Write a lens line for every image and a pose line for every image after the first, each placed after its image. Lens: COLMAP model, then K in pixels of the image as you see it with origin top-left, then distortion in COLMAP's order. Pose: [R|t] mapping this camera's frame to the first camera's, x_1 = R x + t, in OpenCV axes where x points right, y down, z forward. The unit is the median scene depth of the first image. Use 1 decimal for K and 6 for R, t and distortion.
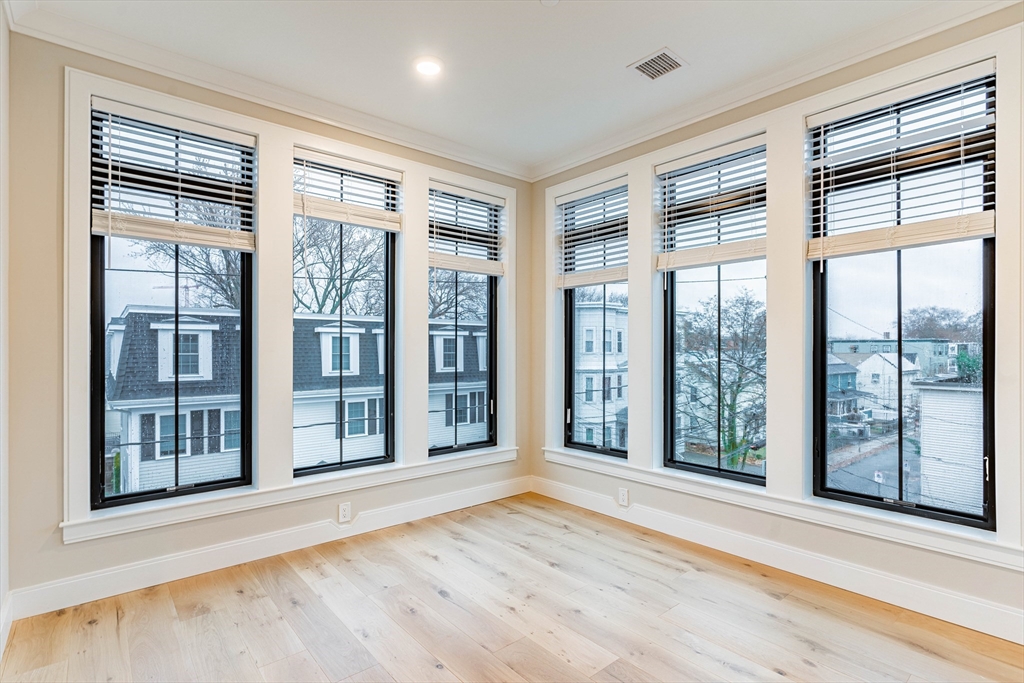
lens RADIAL K [[508.4, 0, 505.0], [0, 508.4, 357.0], [0, 0, 1]] dist [0.002507, 0.001131]
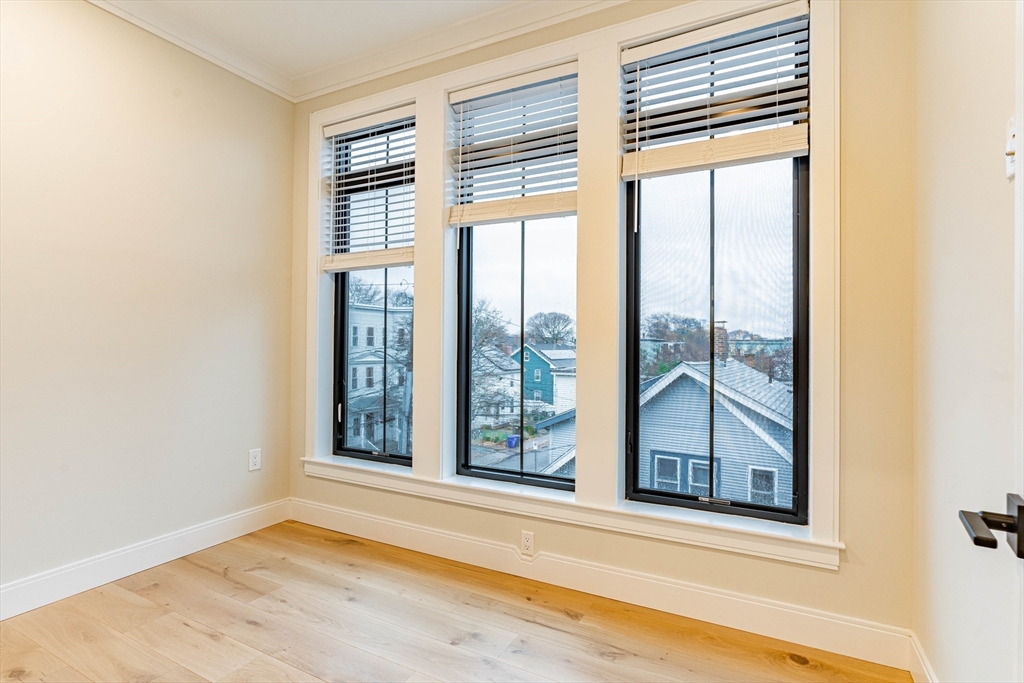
lens RADIAL K [[503.5, 0, 505.7], [0, 503.5, 341.7], [0, 0, 1]] dist [0.003155, 0.000807]
pose [[0.926793, 0.010507, 0.375426, 0.085025], [-0.004782, 0.999858, -0.016177, 0.021262], [-0.375542, 0.013197, 0.926711, 0.238983]]
